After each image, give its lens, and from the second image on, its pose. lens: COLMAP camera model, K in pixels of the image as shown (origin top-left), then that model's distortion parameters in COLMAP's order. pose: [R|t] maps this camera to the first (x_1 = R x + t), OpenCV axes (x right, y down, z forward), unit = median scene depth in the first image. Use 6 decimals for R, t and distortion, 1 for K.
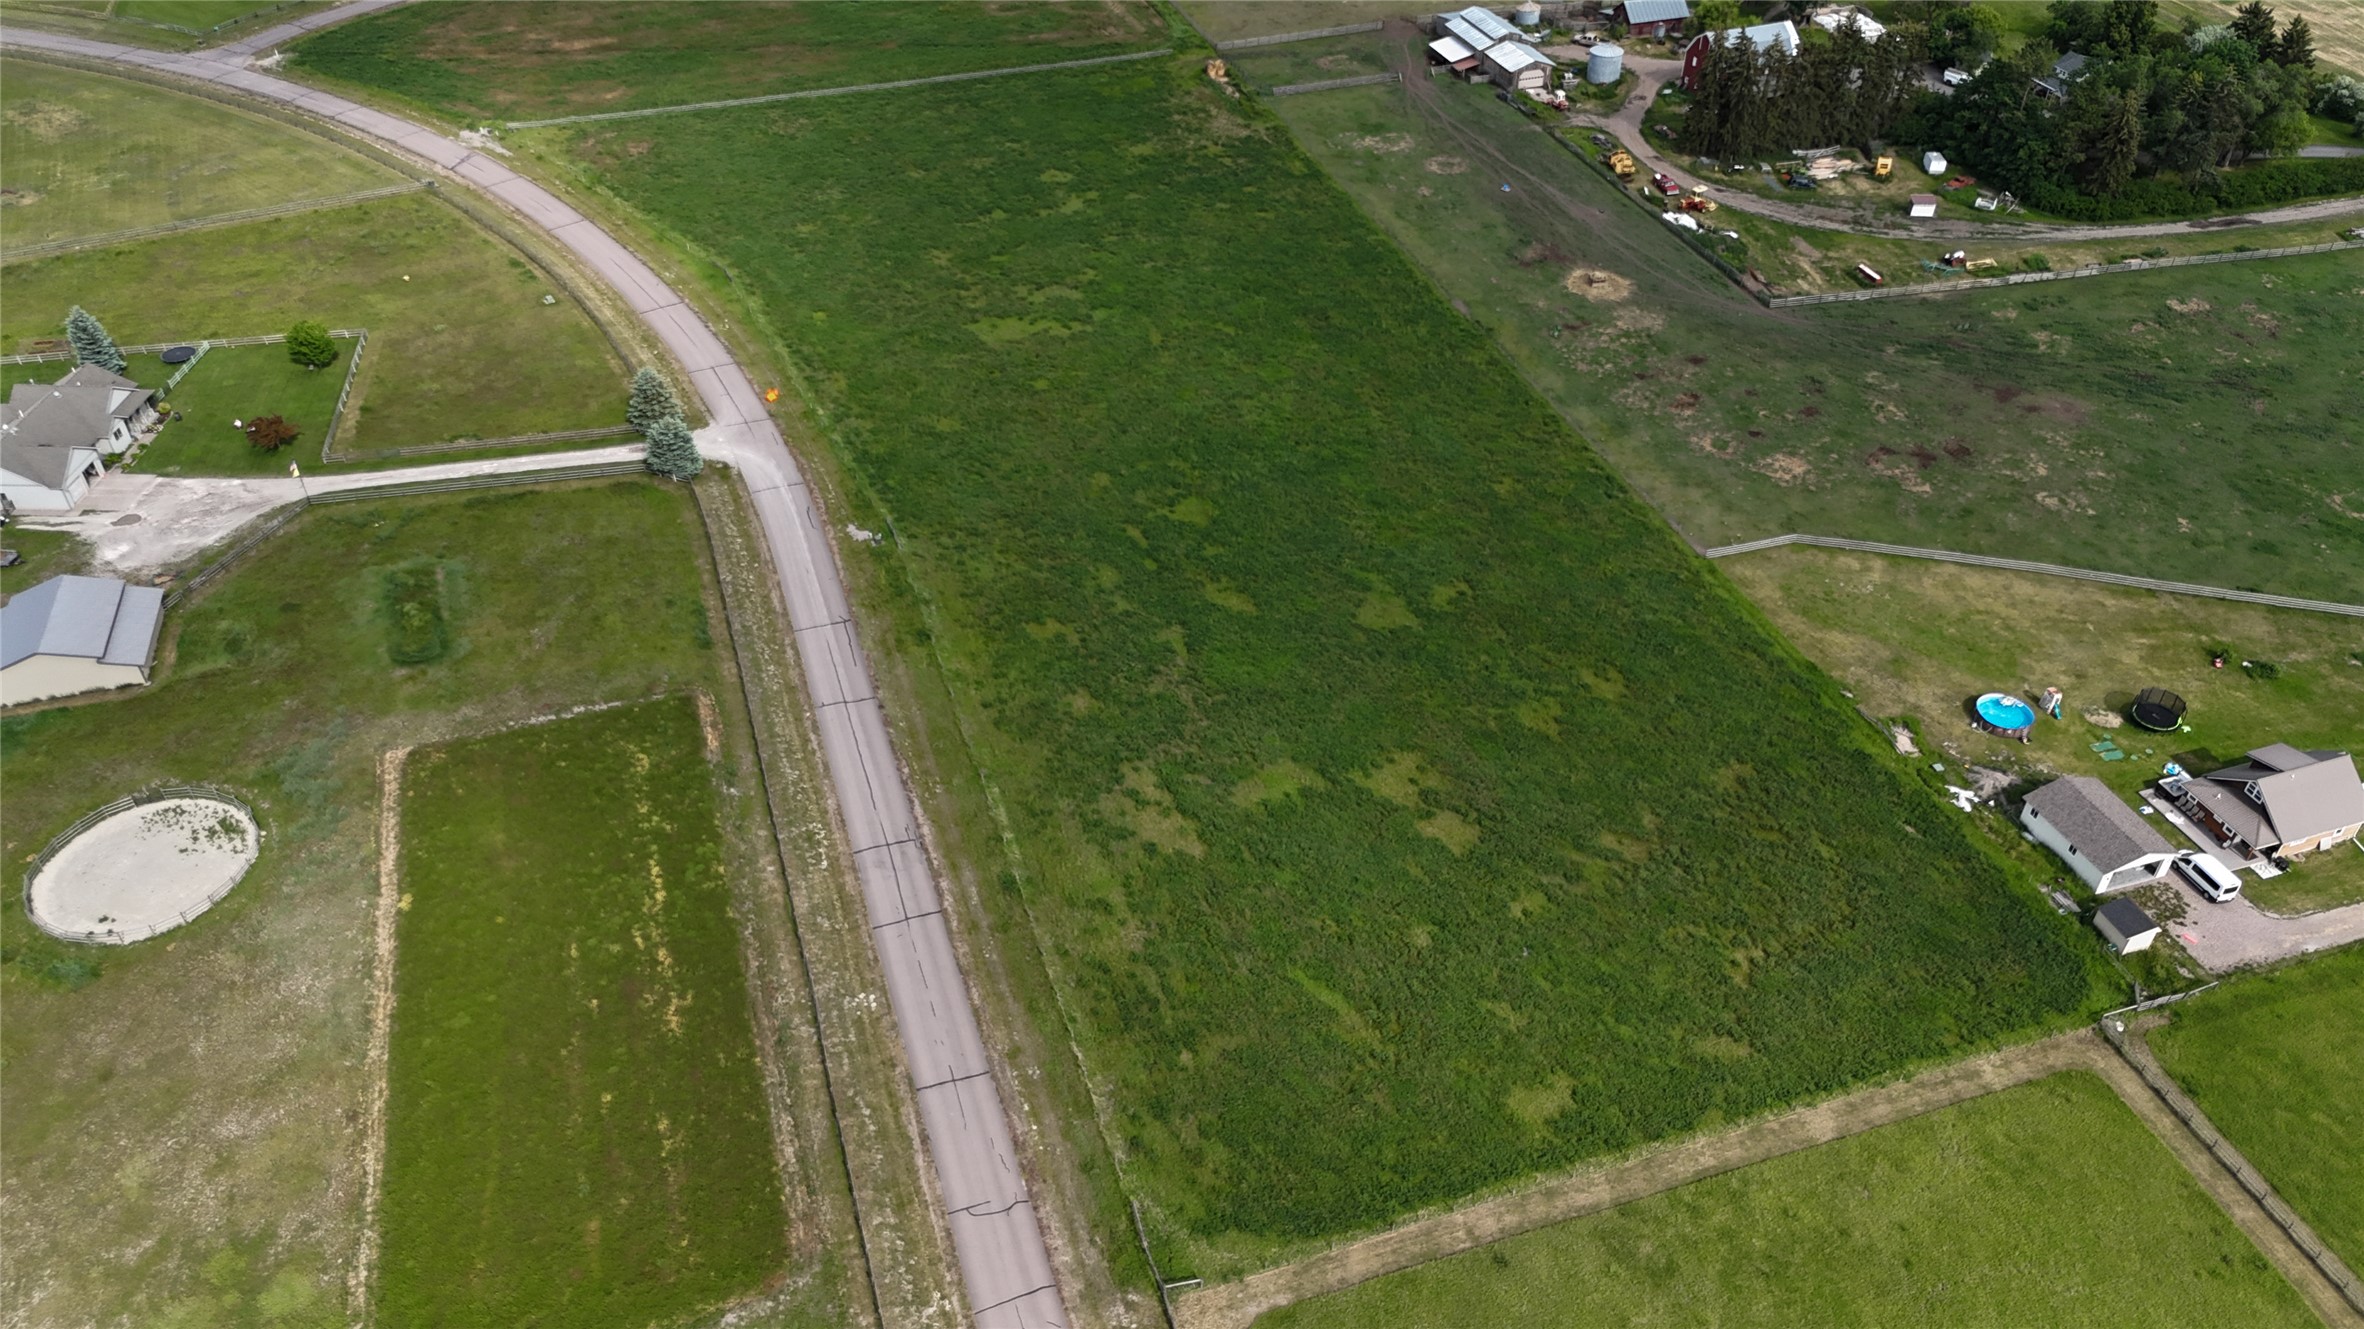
lens RADIAL K [[1742.1, 0, 1192.5], [0, 1742.1, 665.5], [0, 0, 1]] dist [0.062263, -0.056951]
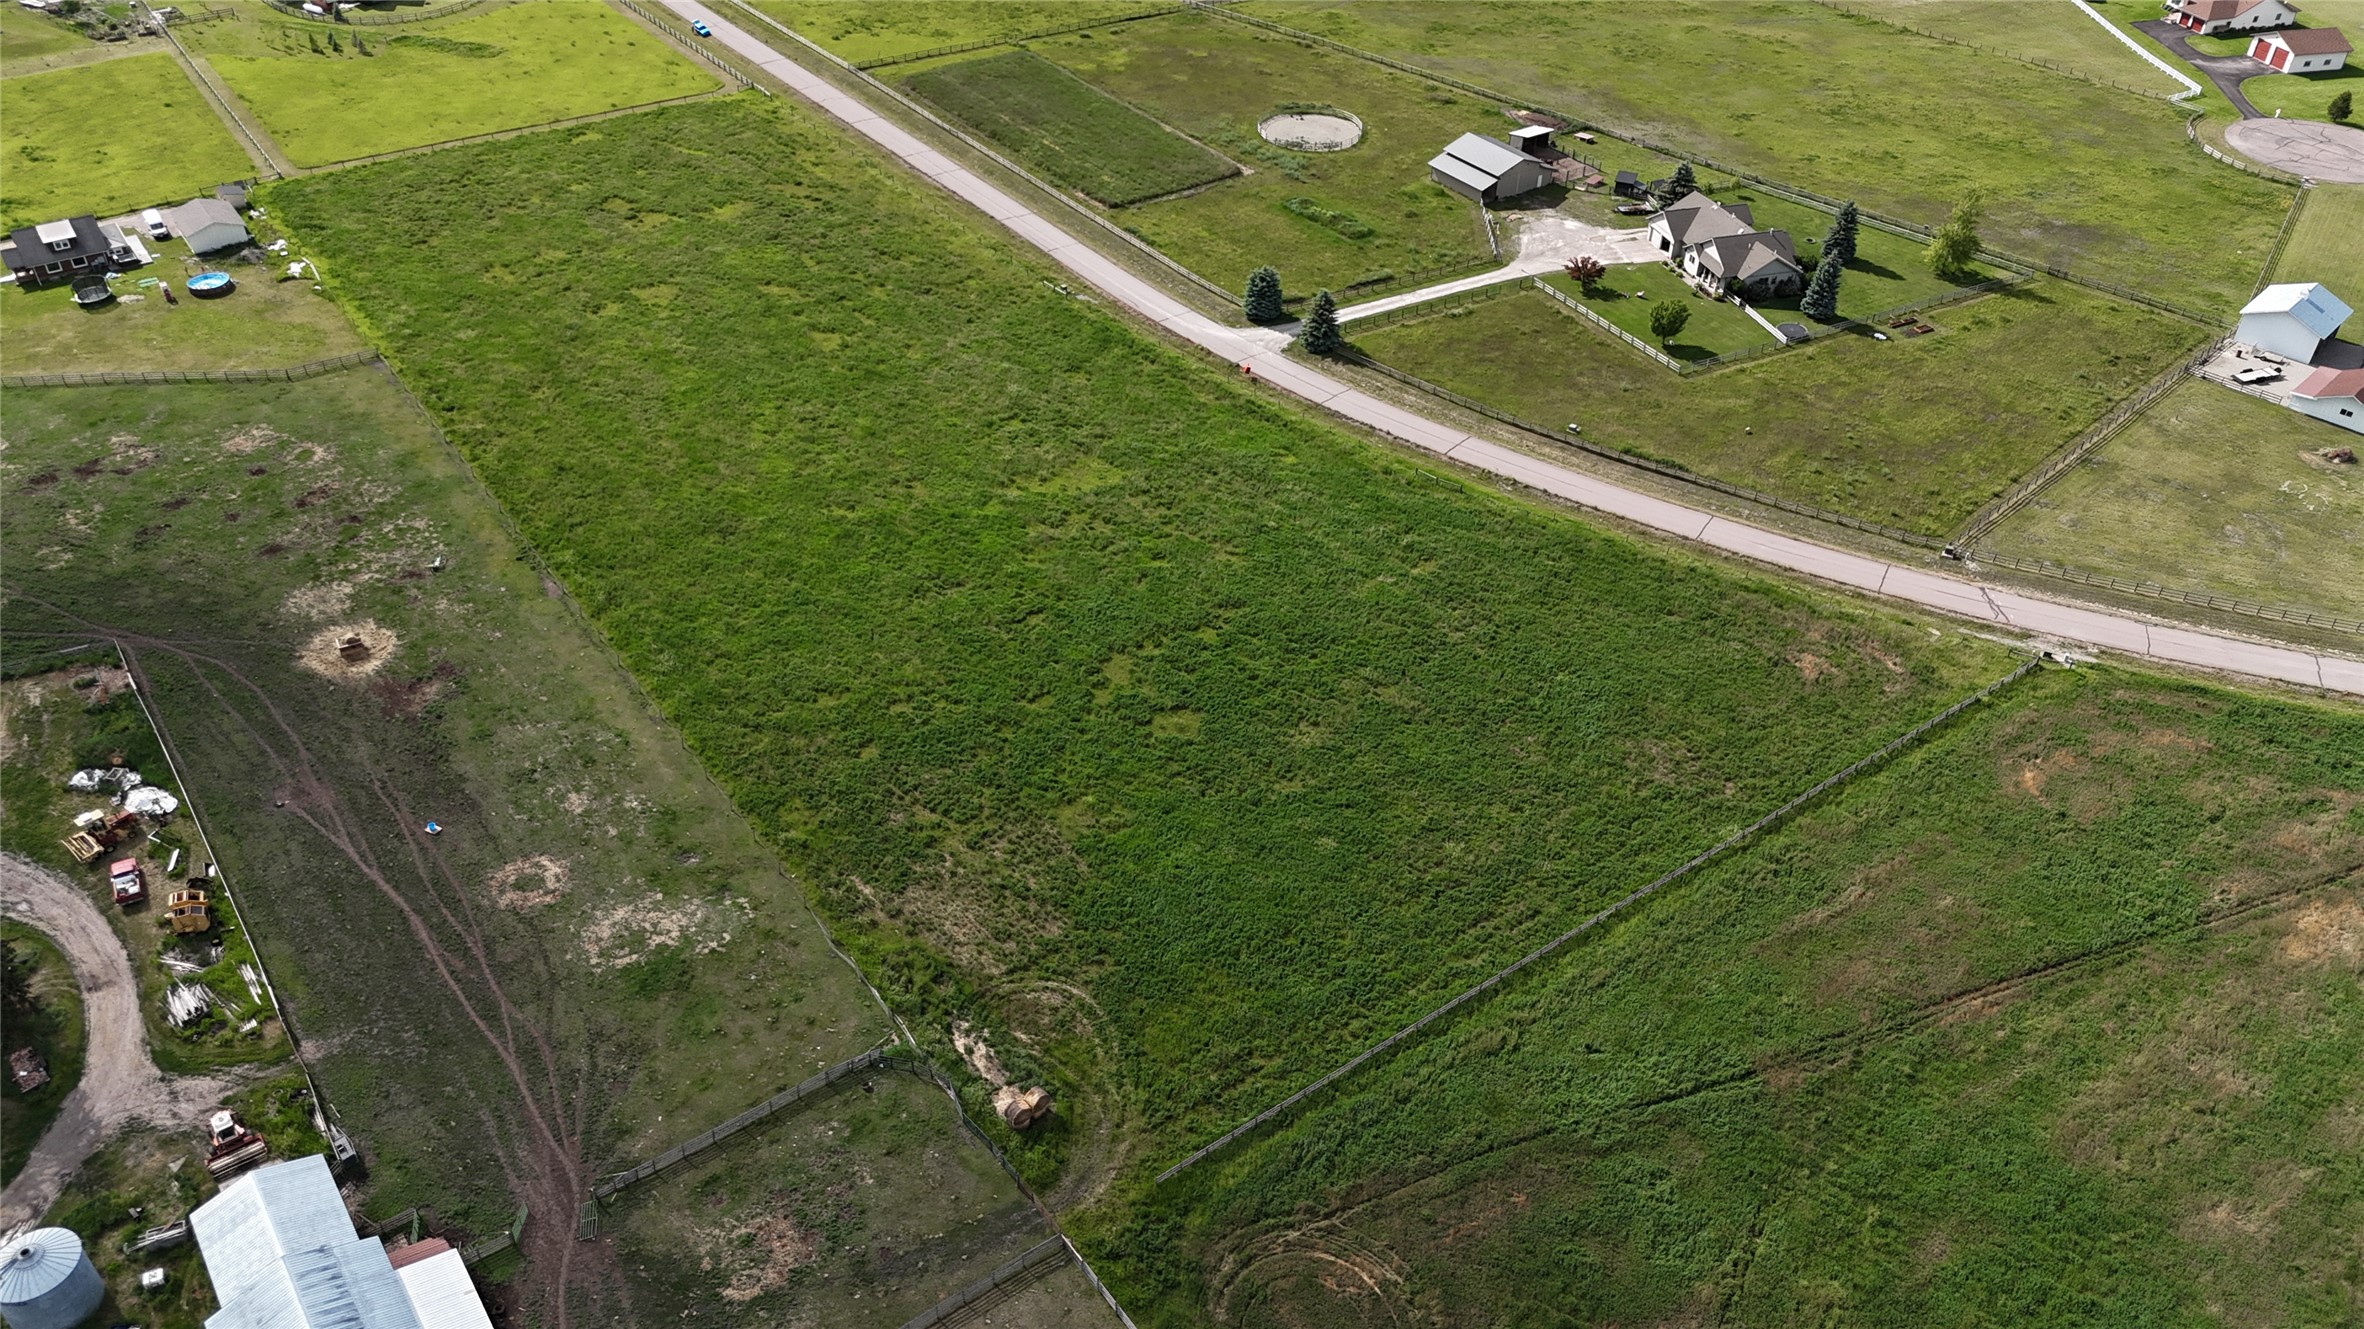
lens RADIAL K [[1742.1, 0, 1186.5], [0, 1742.1, 673.8], [0, 0, 1]] dist [0.062263, -0.056951]
pose [[-0.953237, 0.164624, -0.253453, 0.094329], [-0.208128, 0.250503, 0.945479, -1.087550], [0.219140, 0.954016, -0.204526, 1.363363]]
